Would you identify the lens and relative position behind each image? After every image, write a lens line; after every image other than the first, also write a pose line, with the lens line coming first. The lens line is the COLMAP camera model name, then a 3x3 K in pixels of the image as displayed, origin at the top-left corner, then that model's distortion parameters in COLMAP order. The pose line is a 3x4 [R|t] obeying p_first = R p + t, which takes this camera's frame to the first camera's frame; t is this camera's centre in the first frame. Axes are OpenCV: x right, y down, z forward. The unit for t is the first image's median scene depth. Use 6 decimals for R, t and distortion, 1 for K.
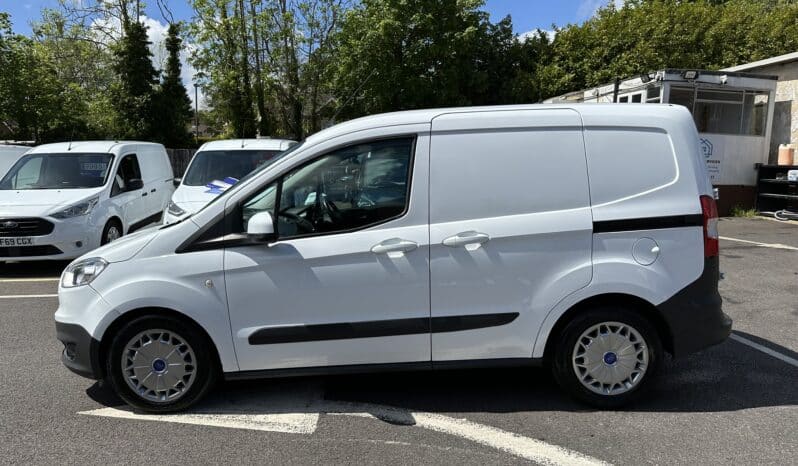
lens RADIAL K [[559.9, 0, 399.0], [0, 559.9, 233.0], [0, 0, 1]] dist [0.066146, -0.096747]
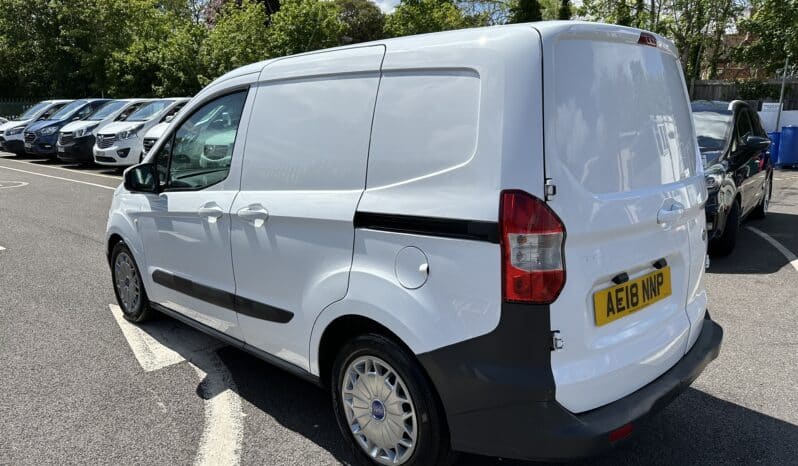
lens RADIAL K [[559.9, 0, 399.0], [0, 559.9, 233.0], [0, 0, 1]] dist [0.066146, -0.096747]
pose [[0.727354, 0.153777, -0.668812, 0.842143], [-0.098293, 0.987867, 0.120239, -0.081117], [0.679187, -0.021717, 0.733644, 0.524815]]
